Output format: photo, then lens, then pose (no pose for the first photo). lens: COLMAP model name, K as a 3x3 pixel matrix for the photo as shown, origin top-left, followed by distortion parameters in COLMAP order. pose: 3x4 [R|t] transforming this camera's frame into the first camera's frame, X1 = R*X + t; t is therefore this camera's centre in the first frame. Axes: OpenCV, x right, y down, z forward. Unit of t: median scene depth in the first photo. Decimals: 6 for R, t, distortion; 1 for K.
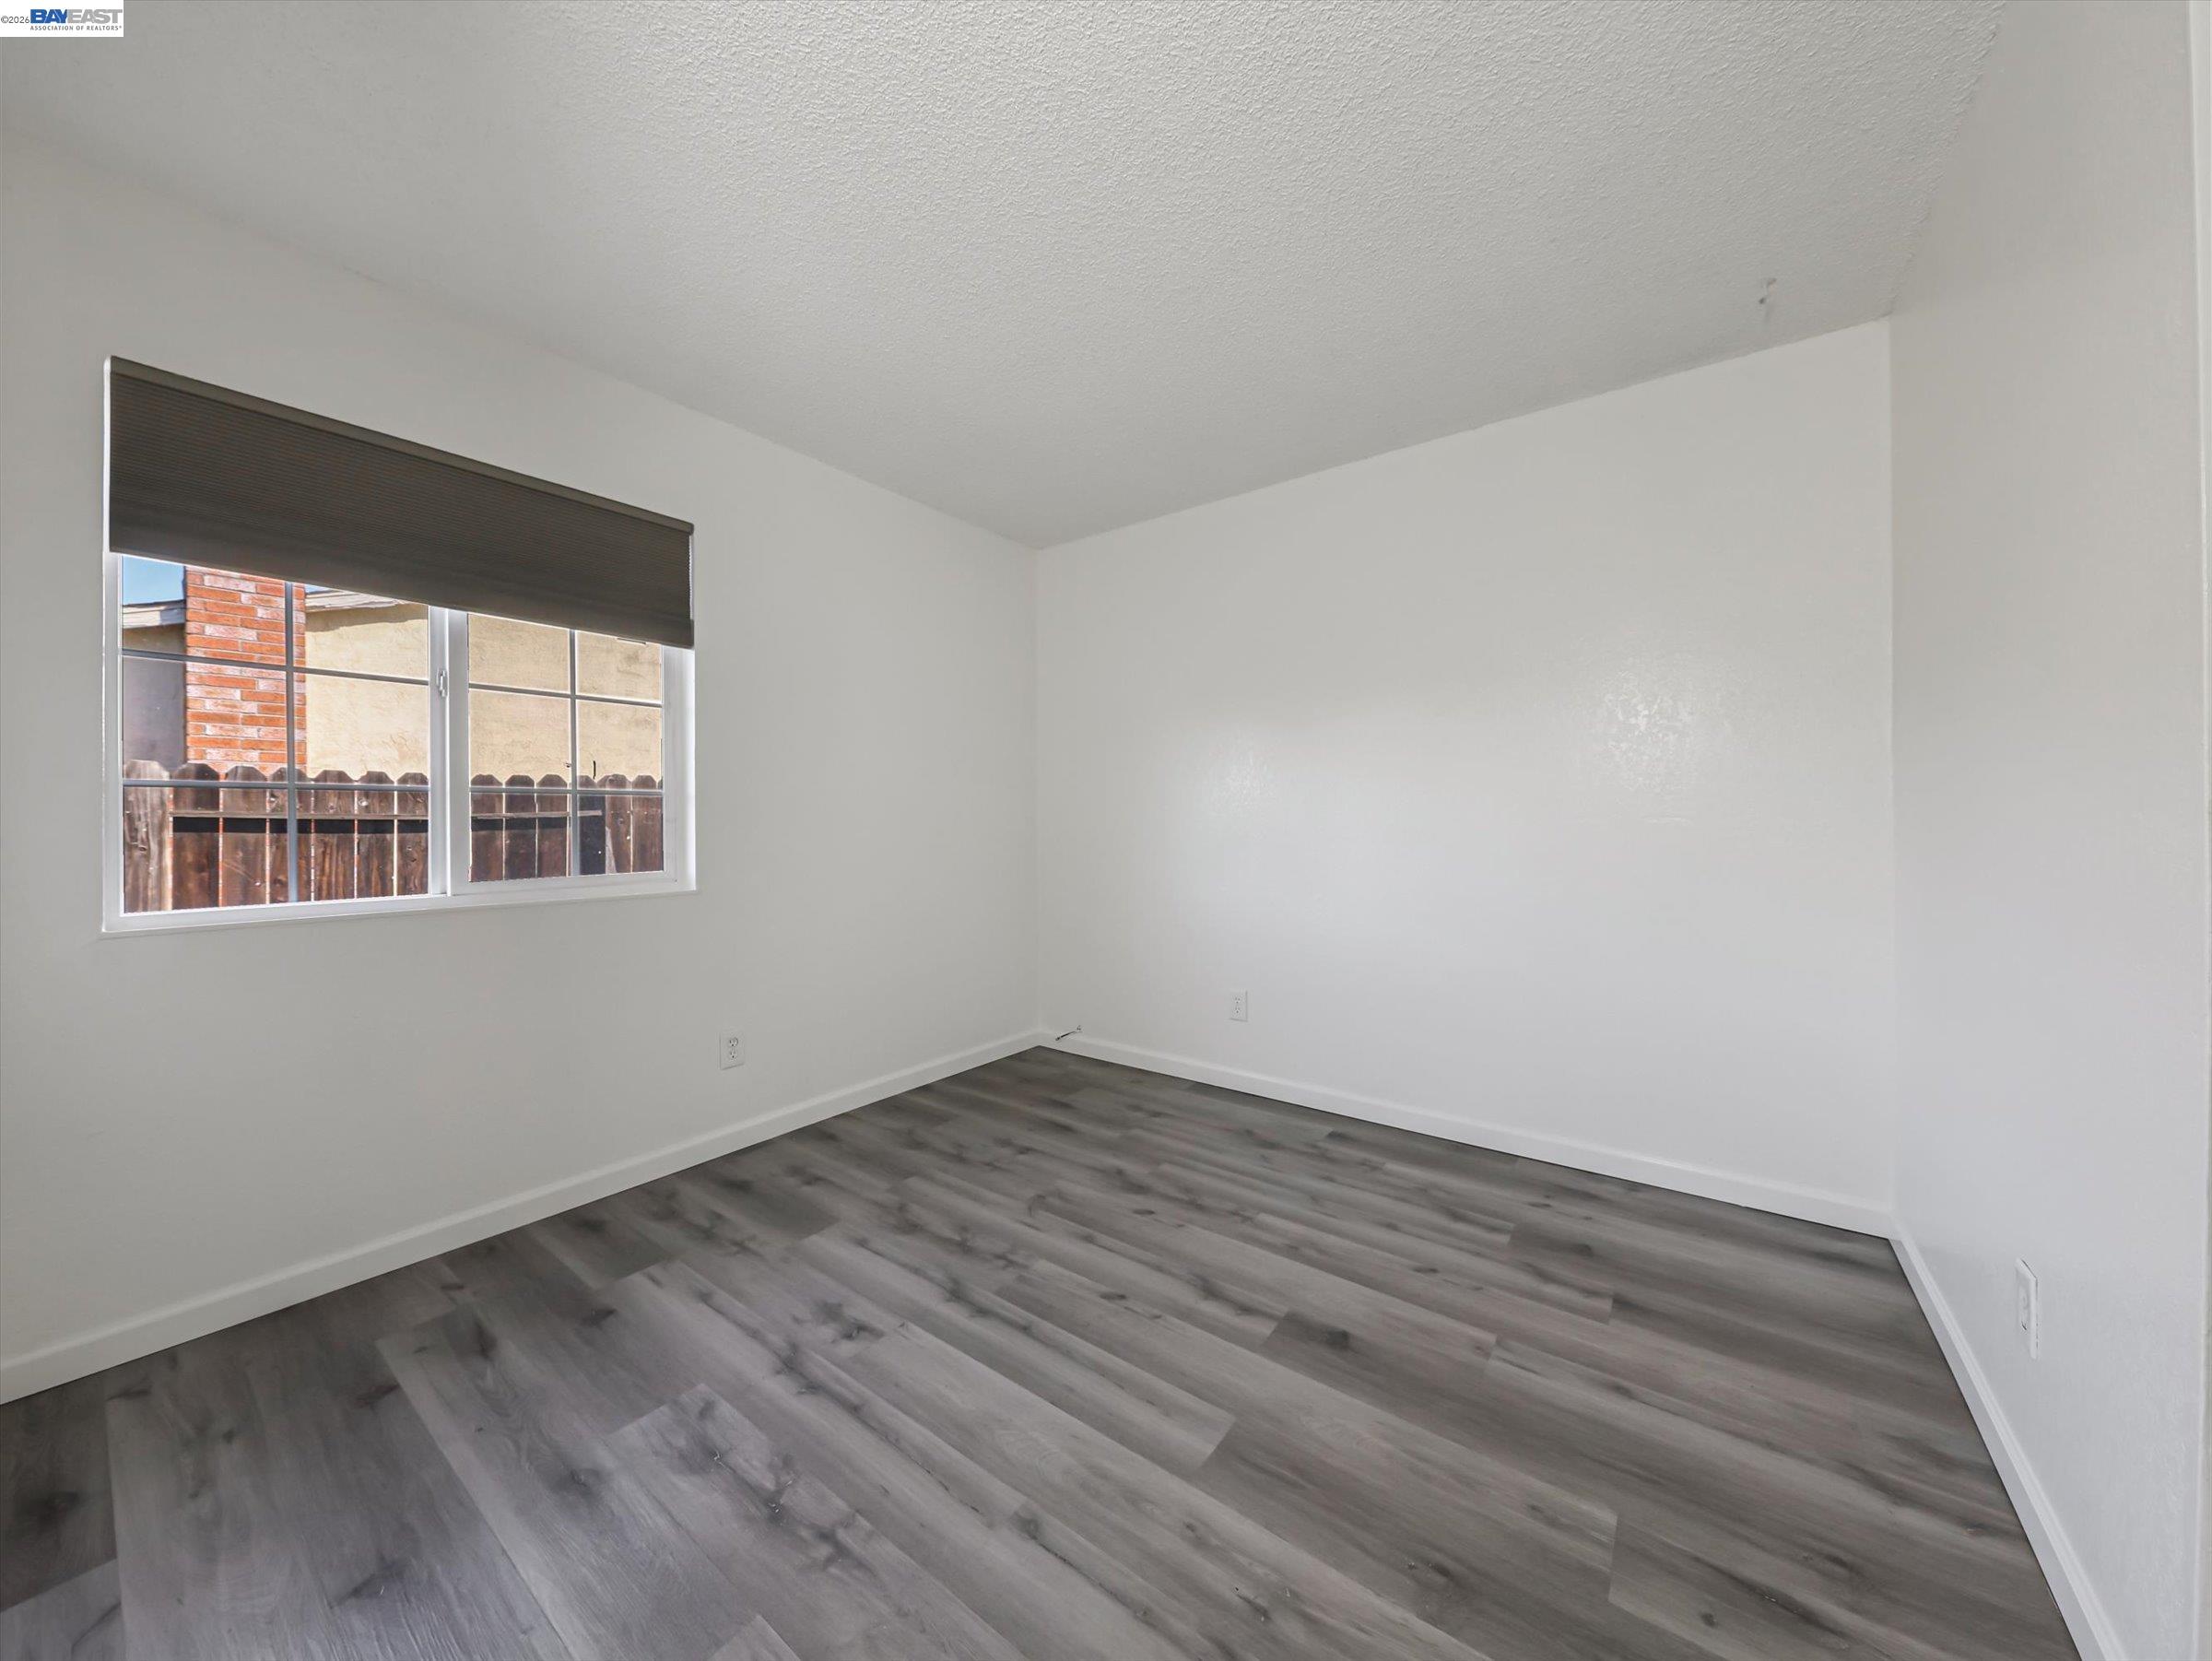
lens RADIAL K [[780.7, 0, 1105.5], [0, 780.7, 822.3], [0, 0, 1]] dist [0.001618, -0.003802]
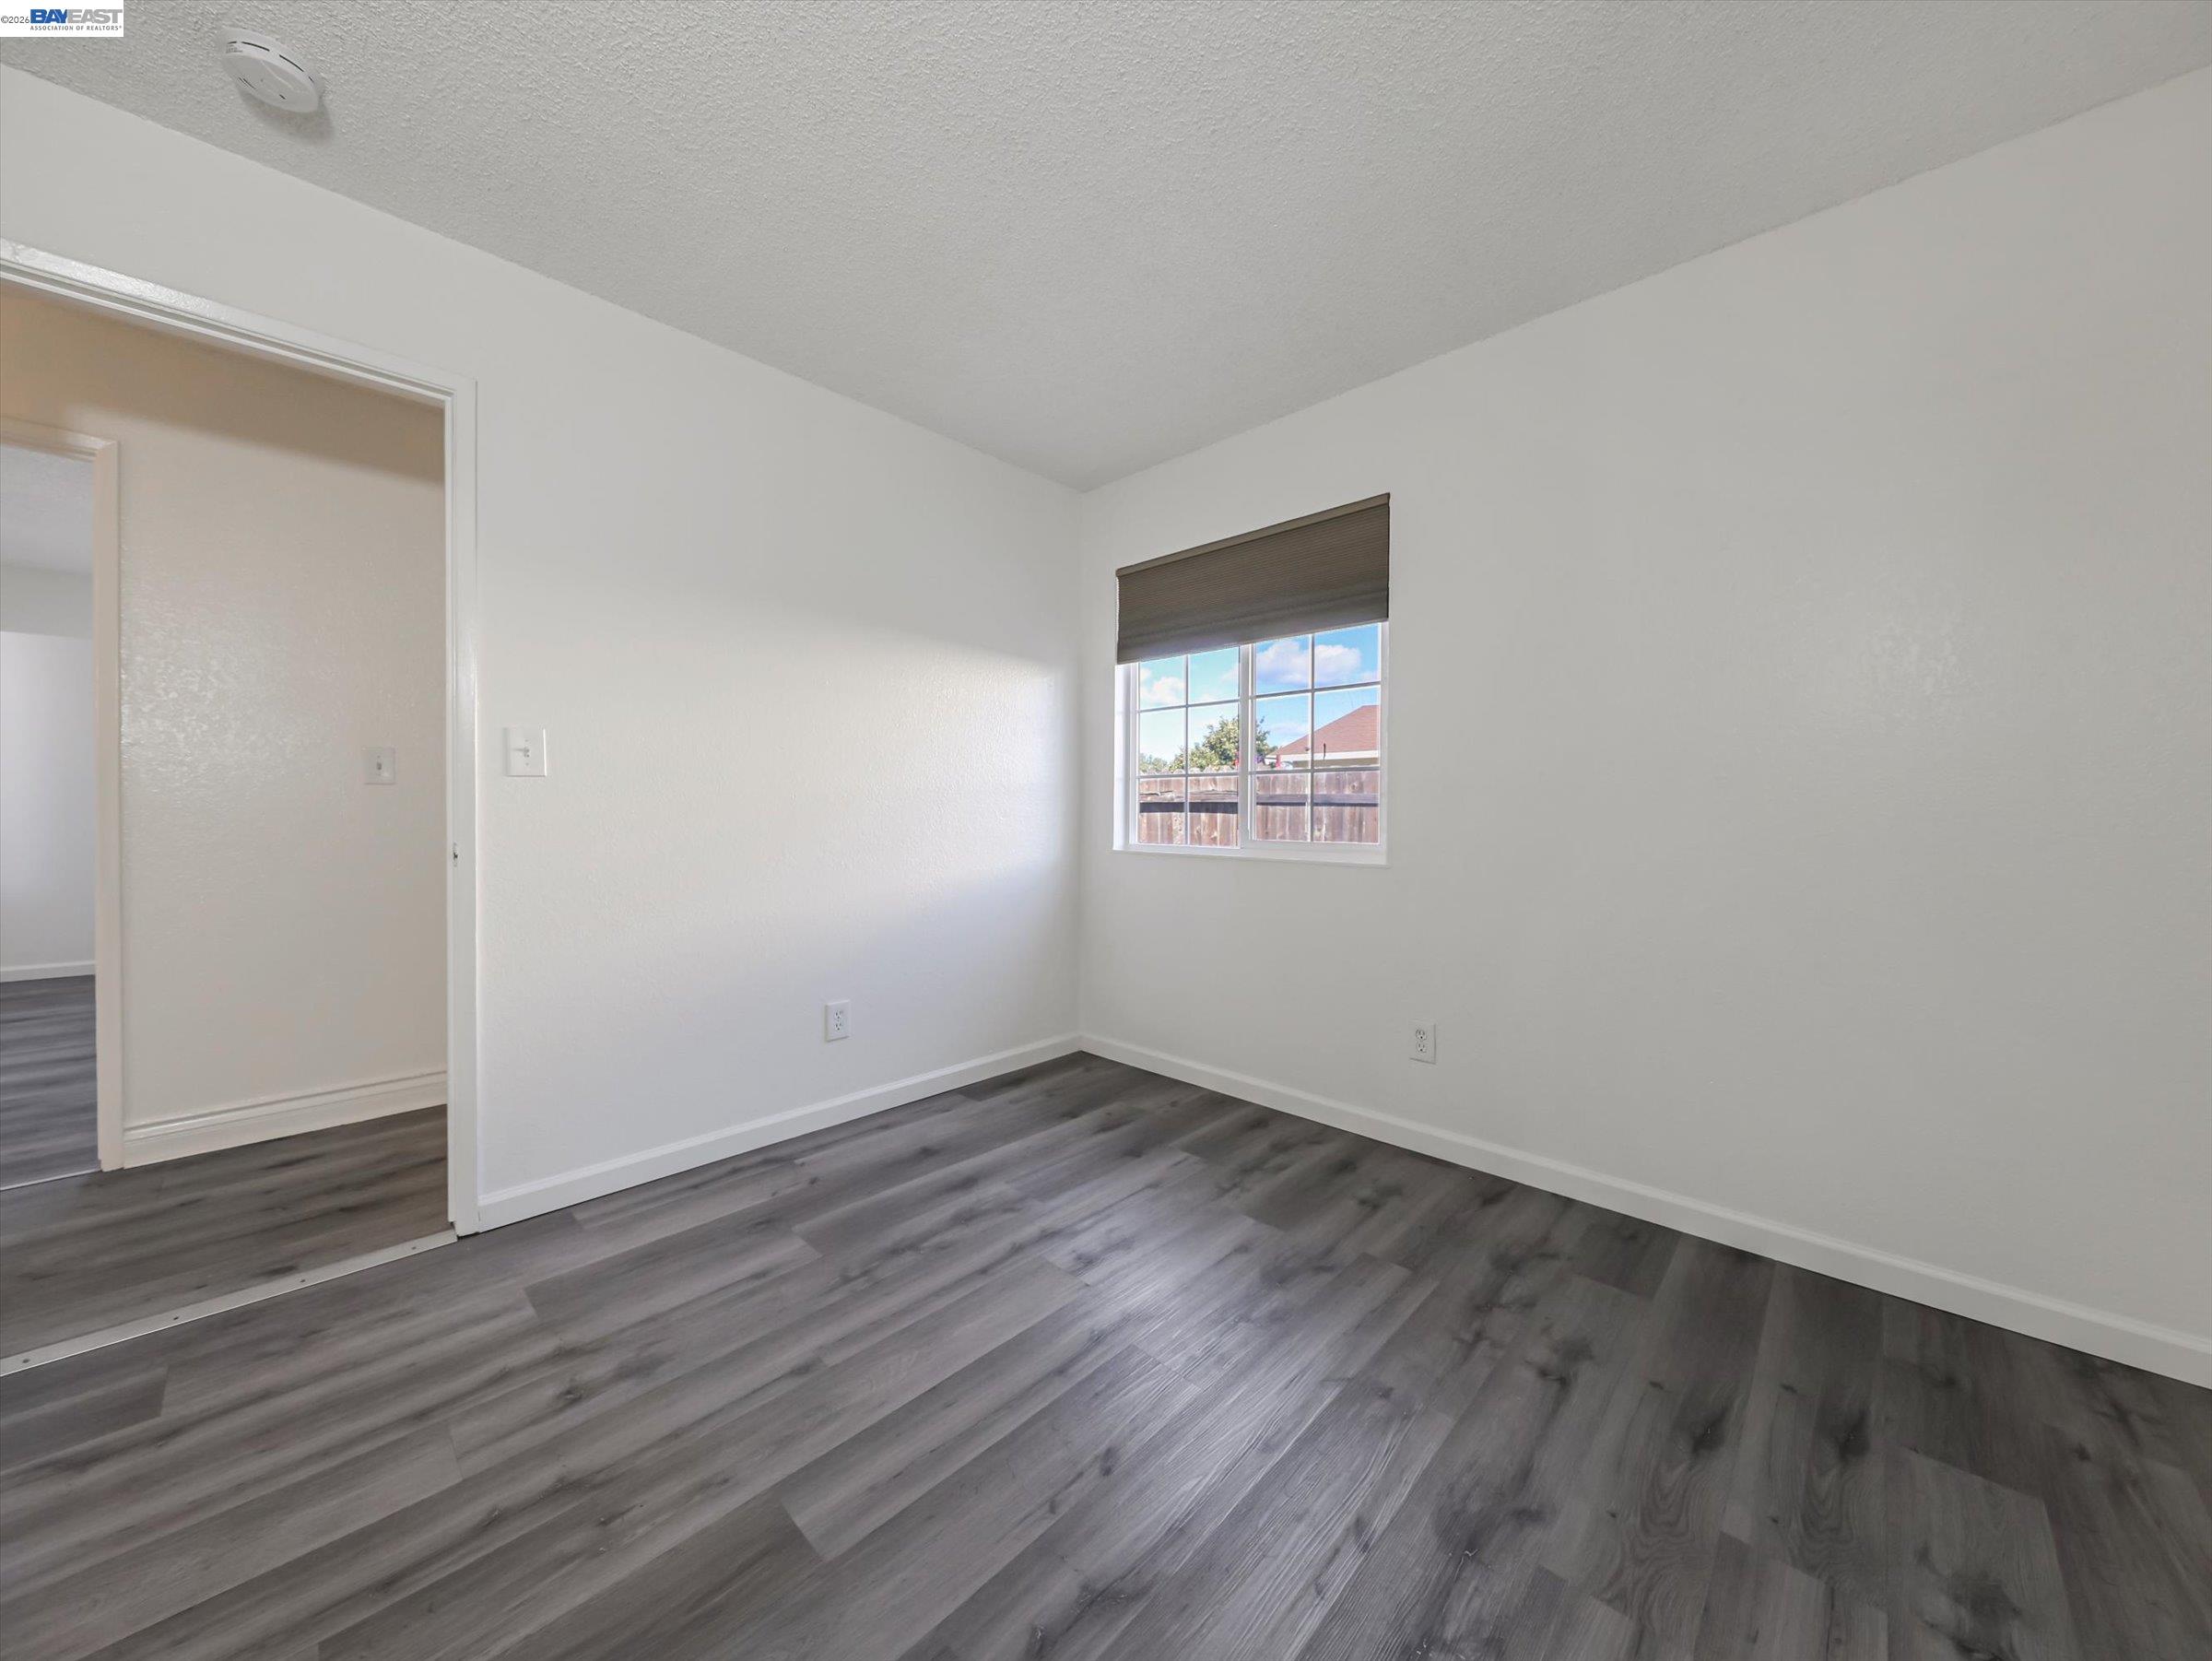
lens RADIAL K [[780.7, 0, 1105.5], [0, 780.7, 822.3], [0, 0, 1]] dist [0.001618, -0.003802]
pose [[-0.105909, 0.028413, -0.993970, 0.725277], [-0.004347, 0.999569, 0.029036, 0.006476], [0.994366, 0.007396, -0.105740, 1.108638]]
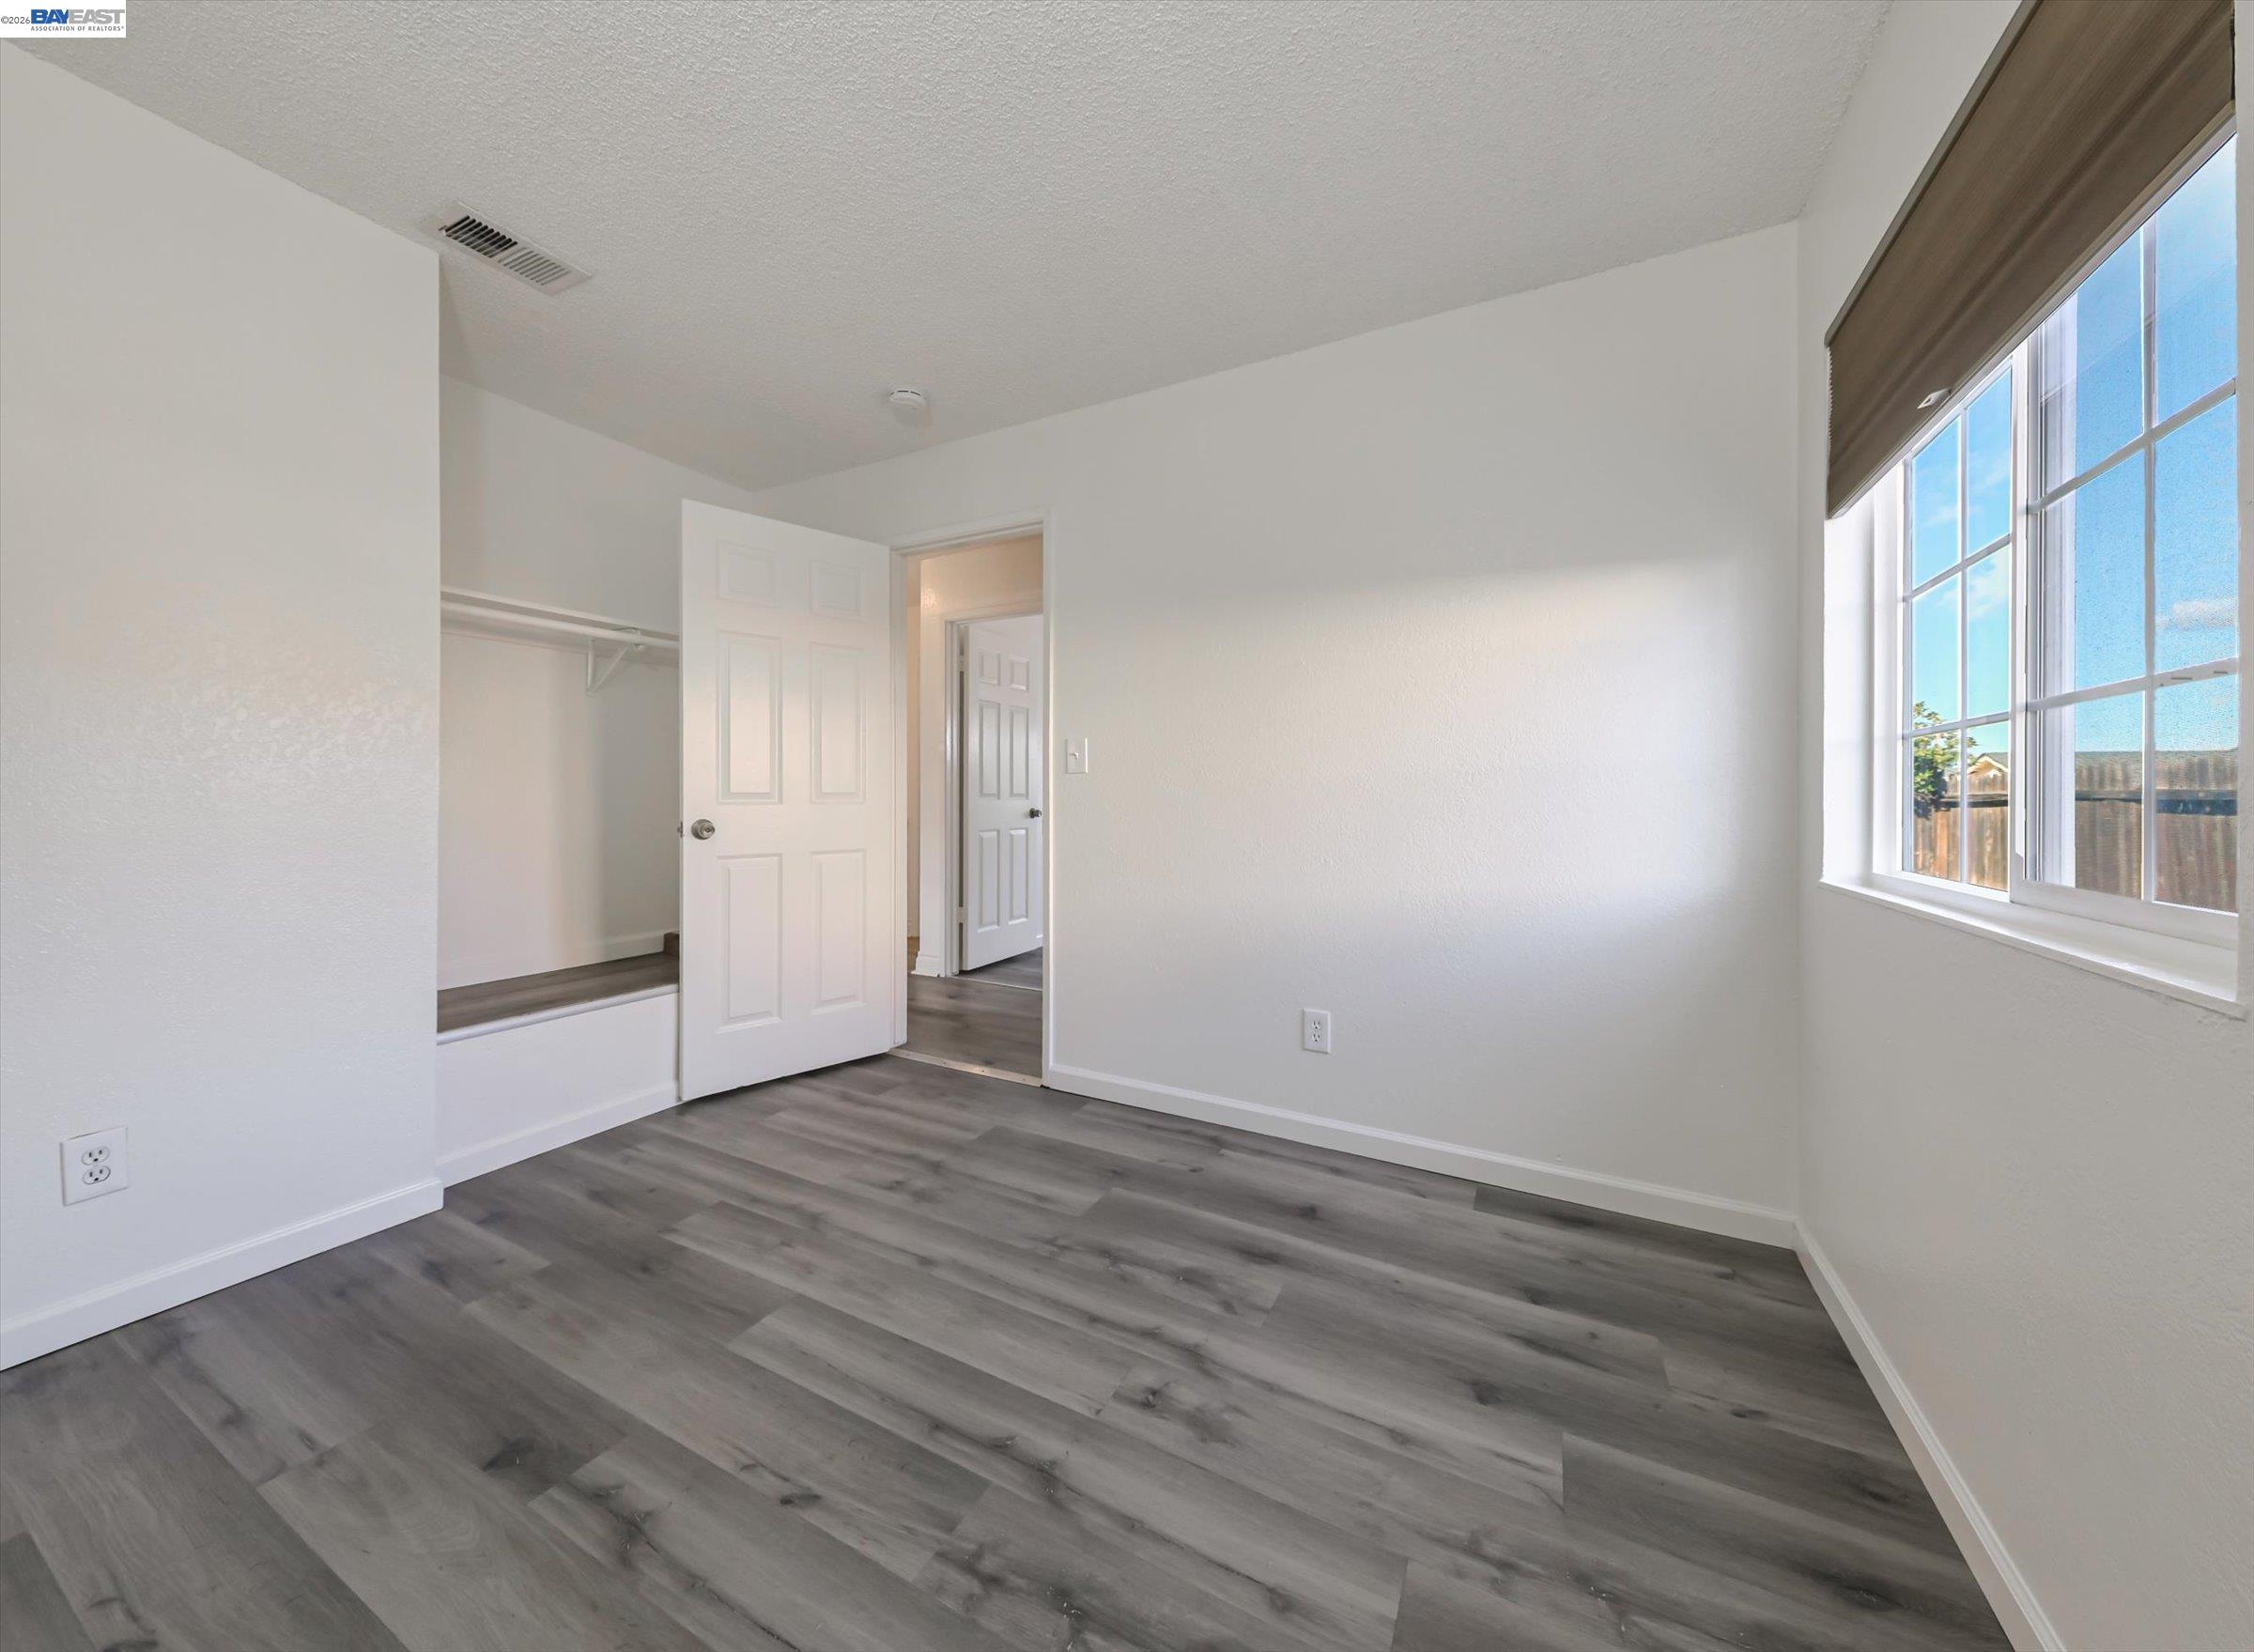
lens RADIAL K [[803.9, 0, 1139.9], [0, 803.9, 800.1], [0, 0, 1]] dist [0.014360, -0.000155]
pose [[-0.983754, 0.001442, -0.179517, -0.153092], [0.000062, 0.999970, 0.007690, 0.017895], [0.179523, 0.007553, -0.983725, 1.777848]]
